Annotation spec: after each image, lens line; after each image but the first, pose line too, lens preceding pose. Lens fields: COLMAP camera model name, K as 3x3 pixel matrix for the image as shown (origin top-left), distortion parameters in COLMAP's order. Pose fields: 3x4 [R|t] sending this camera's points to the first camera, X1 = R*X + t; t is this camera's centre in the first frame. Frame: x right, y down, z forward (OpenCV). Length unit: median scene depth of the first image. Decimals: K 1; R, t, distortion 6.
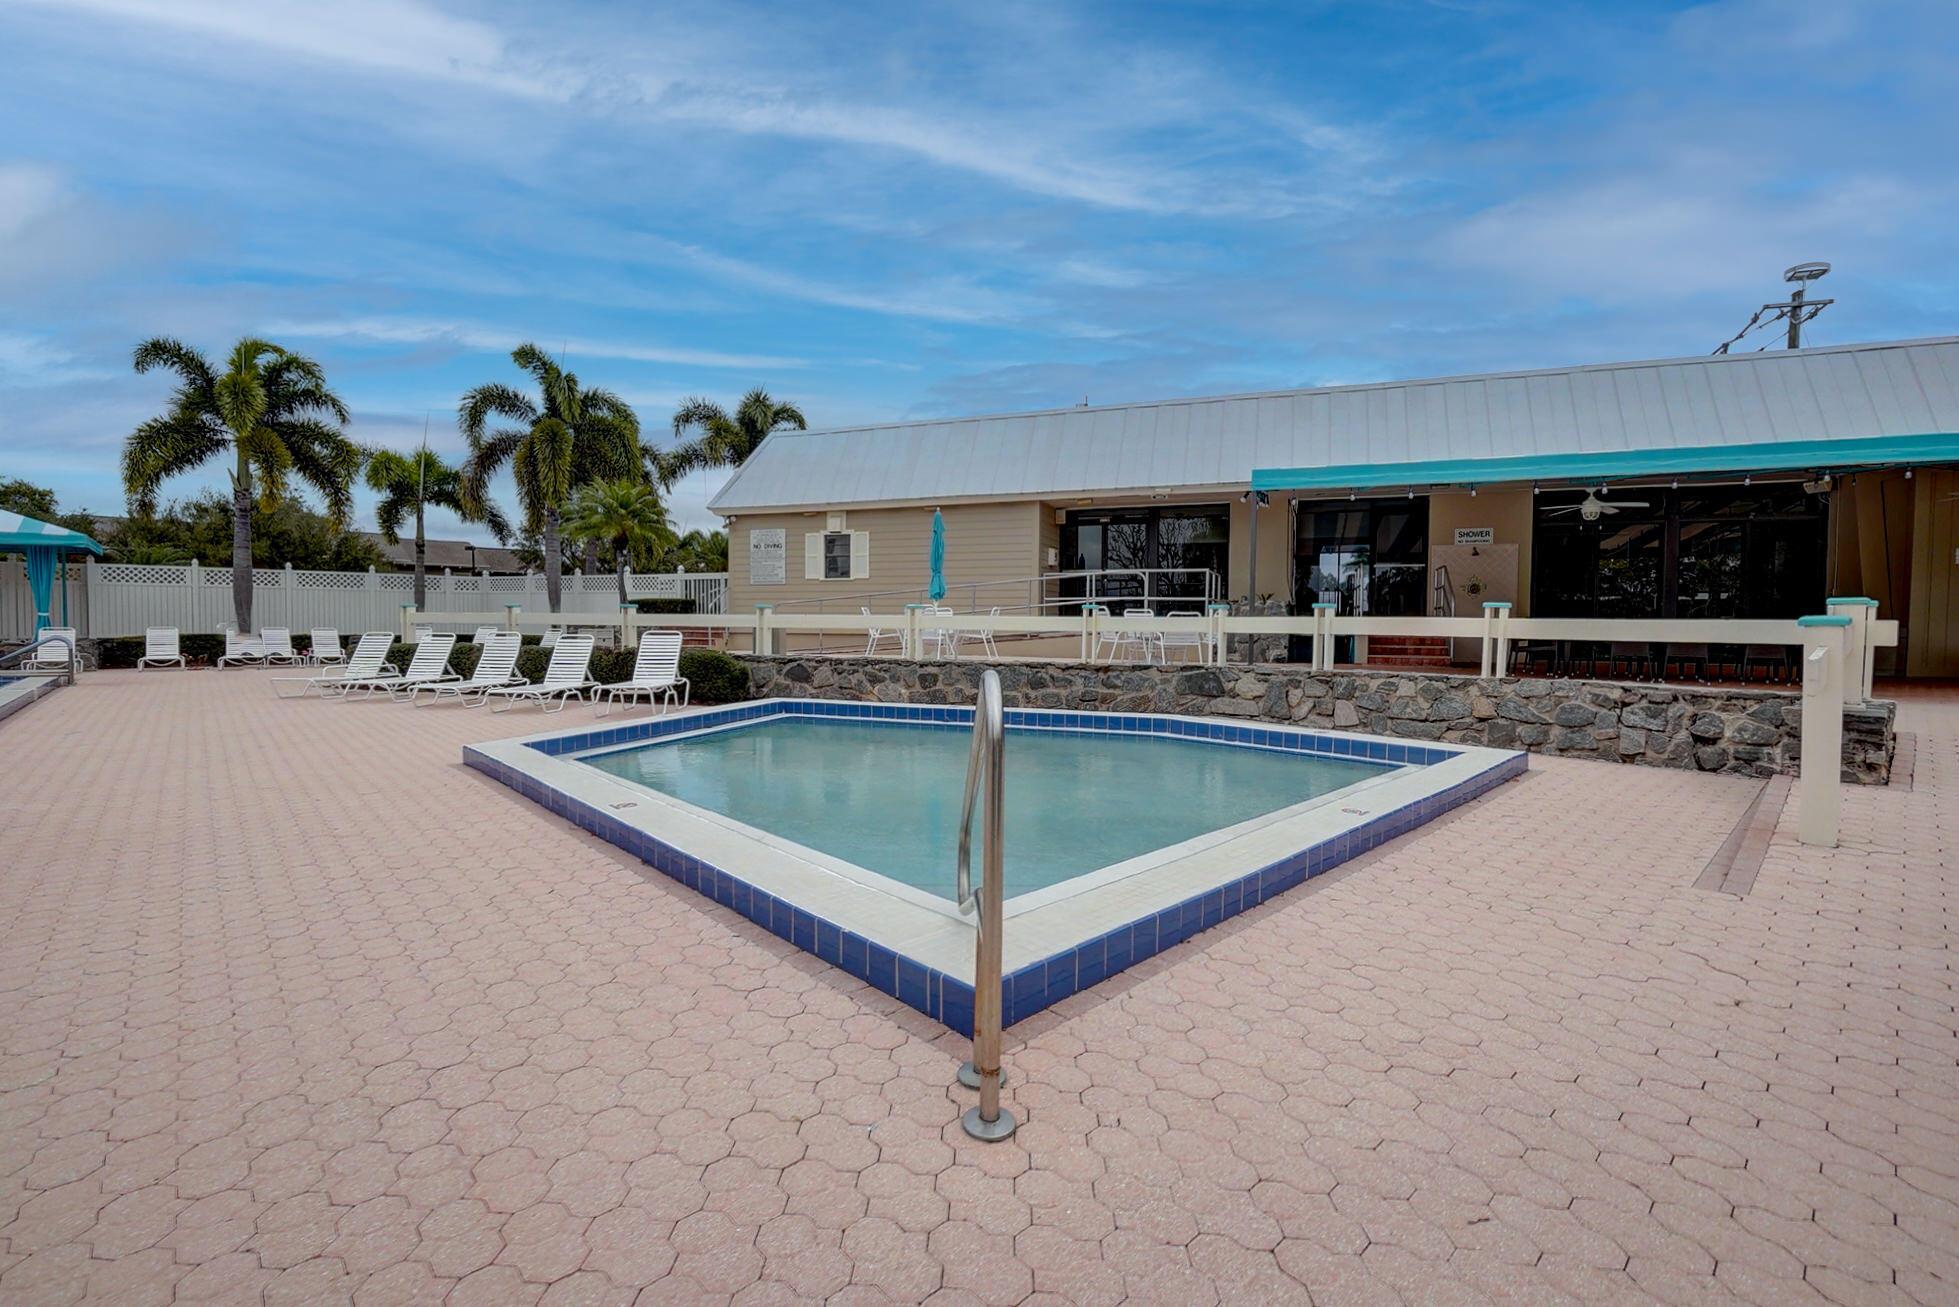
lens RADIAL K [[841.2, 0, 987.5], [0, 841.2, 645.6], [0, 0, 1]] dist [0.008538, 0.000322]
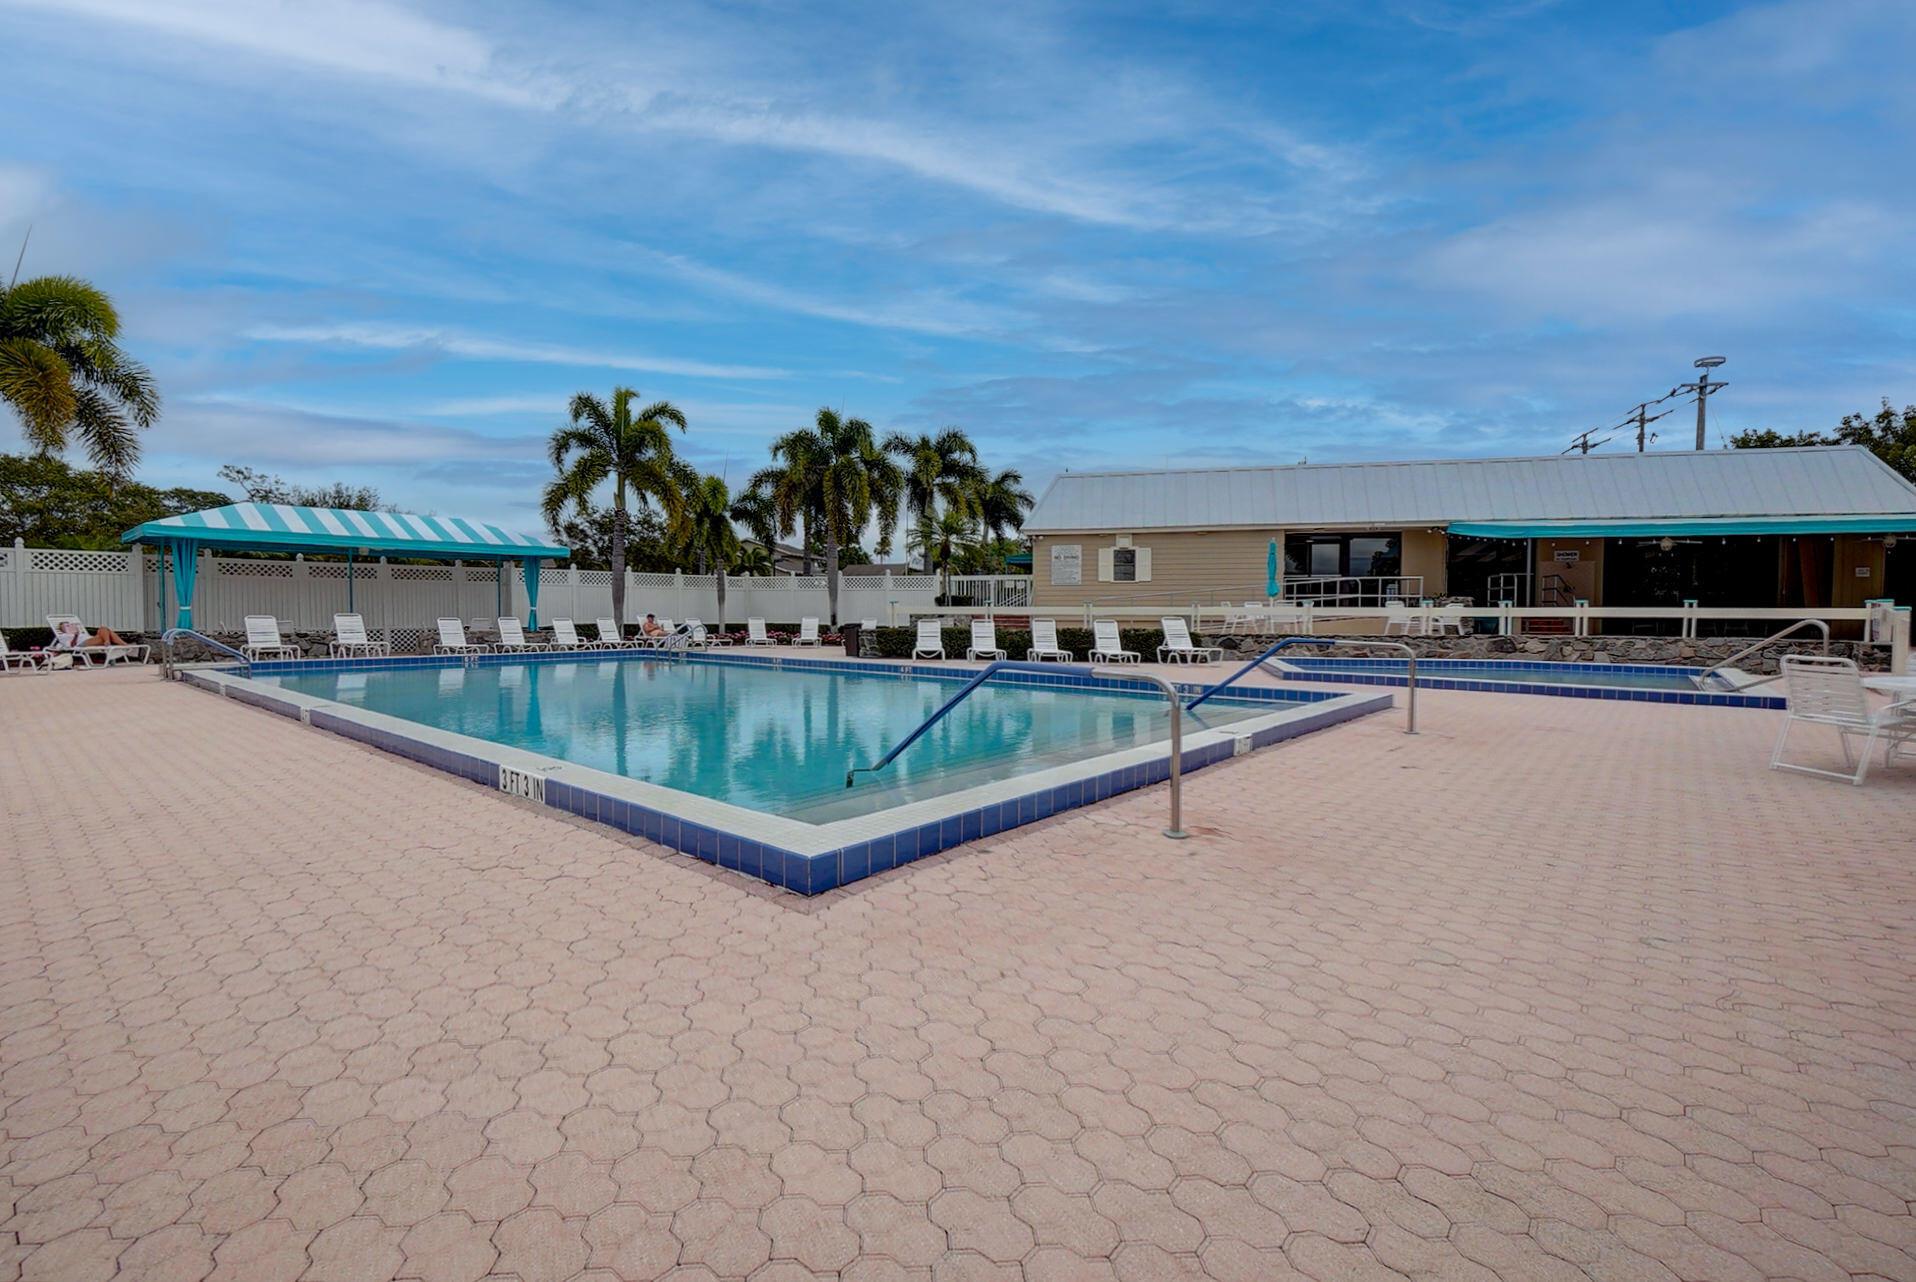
lens RADIAL K [[811.6, 0, 961.0], [0, 811.6, 643.2], [0, 0, 1]] dist [-0.002075, -0.000123]
pose [[0.995702, -0.009832, 0.092090, -0.581414], [0.008627, 0.999872, 0.013468, 0.004589], [-0.092211, -0.012616, 0.995660, -0.338823]]
